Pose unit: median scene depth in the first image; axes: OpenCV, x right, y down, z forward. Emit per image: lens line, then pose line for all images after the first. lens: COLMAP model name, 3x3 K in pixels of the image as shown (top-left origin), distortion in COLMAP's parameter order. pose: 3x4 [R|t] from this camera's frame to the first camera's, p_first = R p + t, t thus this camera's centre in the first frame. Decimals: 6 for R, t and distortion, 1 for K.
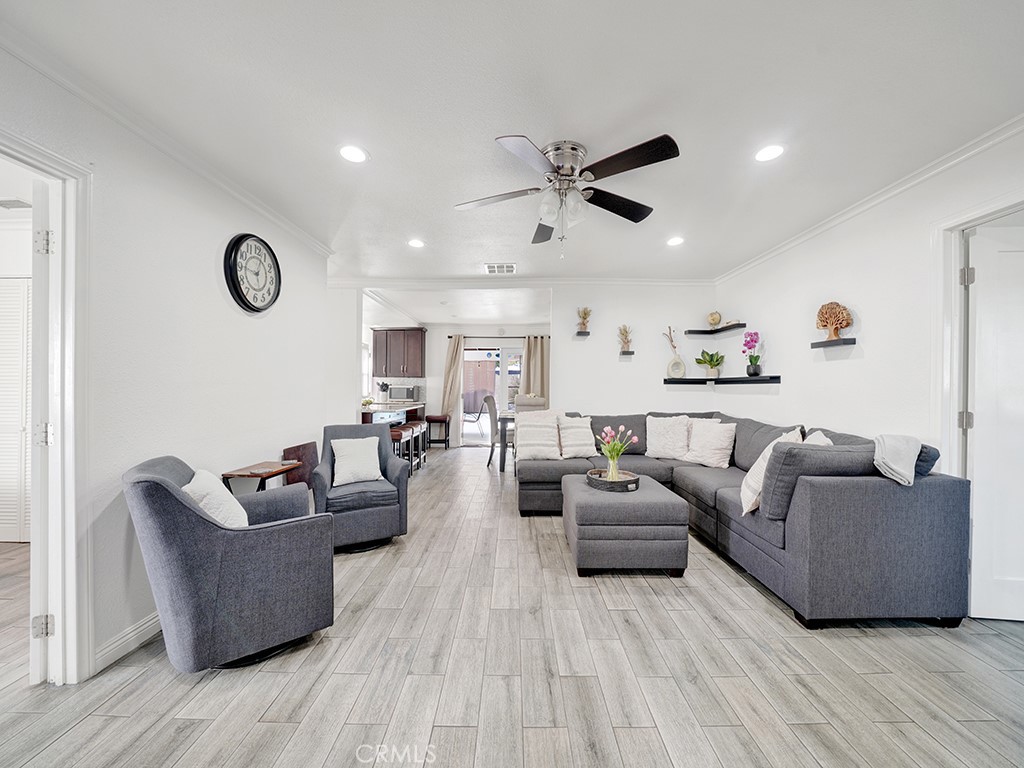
lens RADIAL K [[361.3, 0, 513.9], [0, 361.3, 377.9], [0, 0, 1]] dist [-0.020346, 0.000318]
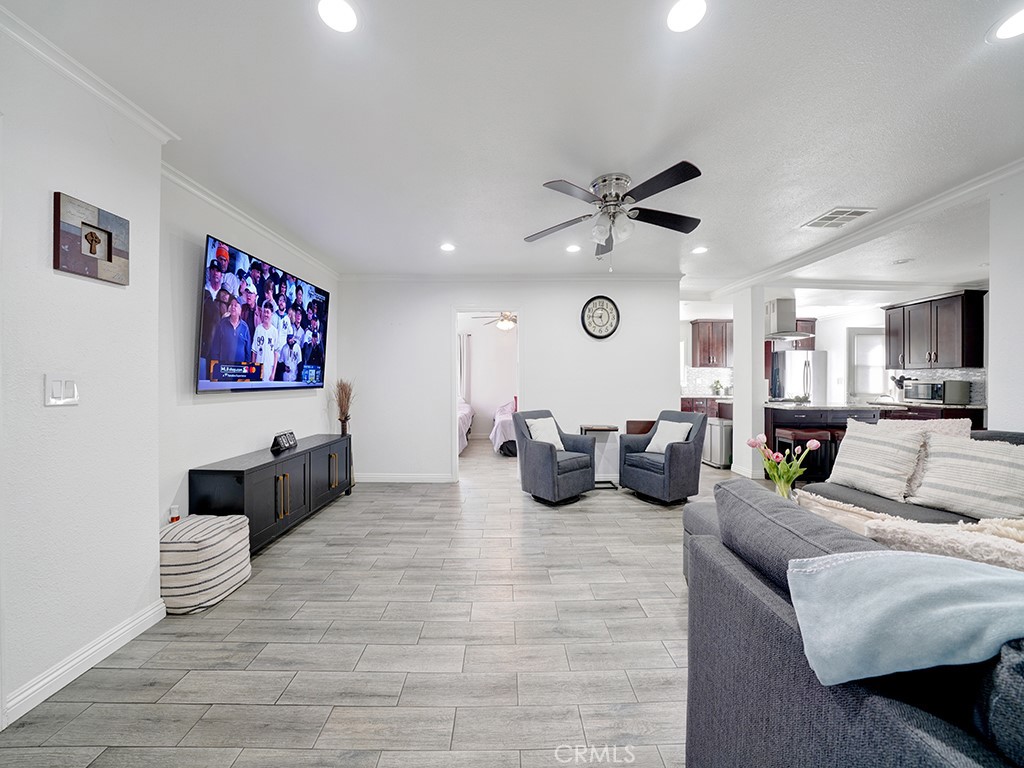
lens RADIAL K [[361.3, 0, 513.2], [0, 361.3, 381.0], [0, 0, 1]] dist [-0.020346, 0.000318]
pose [[0.026485, -0.004798, -0.999638, 0.718495], [0.022475, 0.999739, -0.004203, 0.013866], [0.999397, -0.022356, 0.026586, 0.356700]]
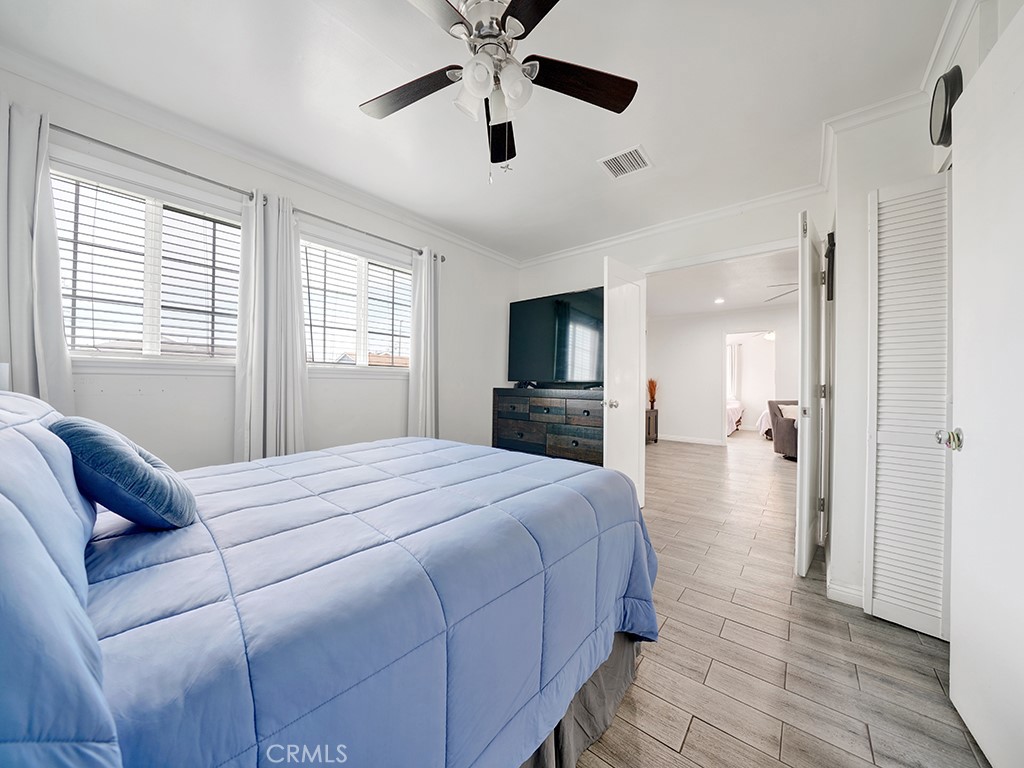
lens RADIAL K [[361.3, 0, 502.8], [0, 361.3, 396.6], [0, 0, 1]] dist [-0.020346, 0.000318]
pose [[-0.646374, 0.008365, -0.762975, 1.625700], [0.011888, 0.999929, 0.000892, 0.078534], [0.762928, -0.008494, -0.646427, 0.511324]]
